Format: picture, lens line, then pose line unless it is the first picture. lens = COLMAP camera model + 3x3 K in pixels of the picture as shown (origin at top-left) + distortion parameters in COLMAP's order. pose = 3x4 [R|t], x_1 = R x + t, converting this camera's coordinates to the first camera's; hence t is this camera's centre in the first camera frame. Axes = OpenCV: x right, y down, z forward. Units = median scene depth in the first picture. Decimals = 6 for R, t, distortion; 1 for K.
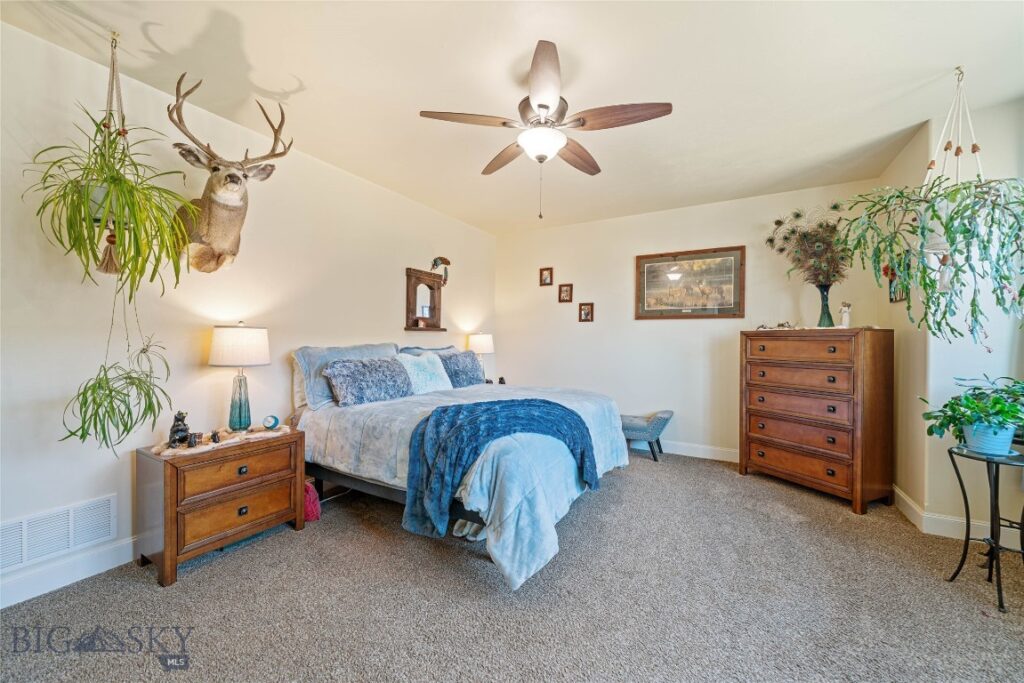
lens RADIAL K [[396.3, 0, 513.2], [0, 396.3, 340.6], [0, 0, 1]] dist [-0.003184, -0.000137]
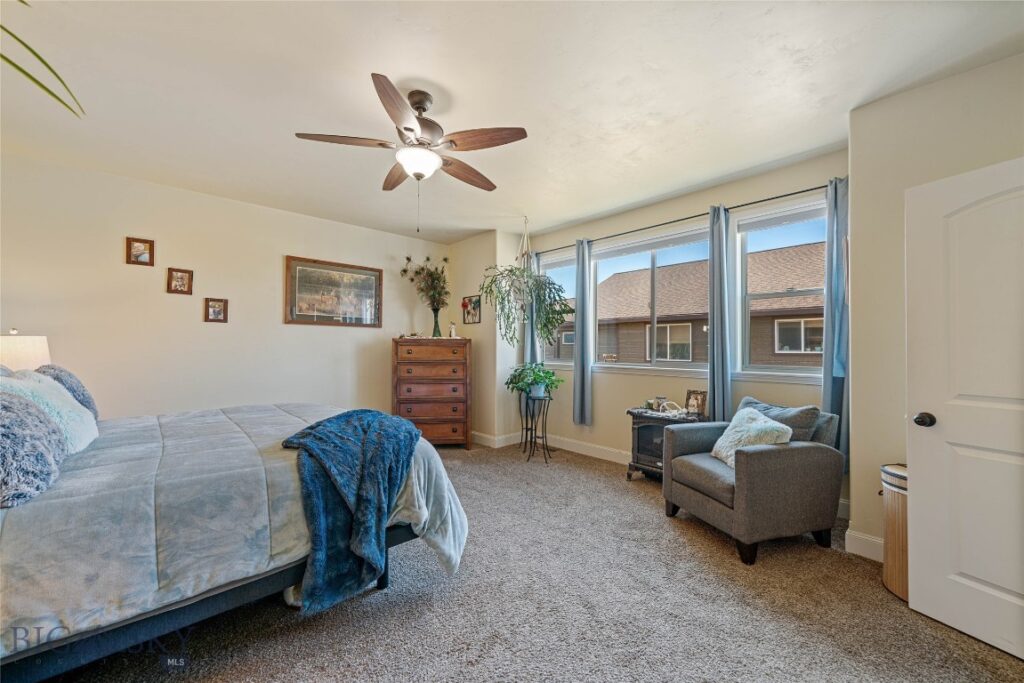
lens RADIAL K [[396.3, 0, 513.7], [0, 396.3, 344.1], [0, 0, 1]] dist [-0.003184, -0.000137]
pose [[0.277174, 0.001590, 0.960818, -0.488768], [-0.002266, 0.999997, -0.001001, -0.005939], [-0.960817, -0.001900, 0.277177, 0.255751]]
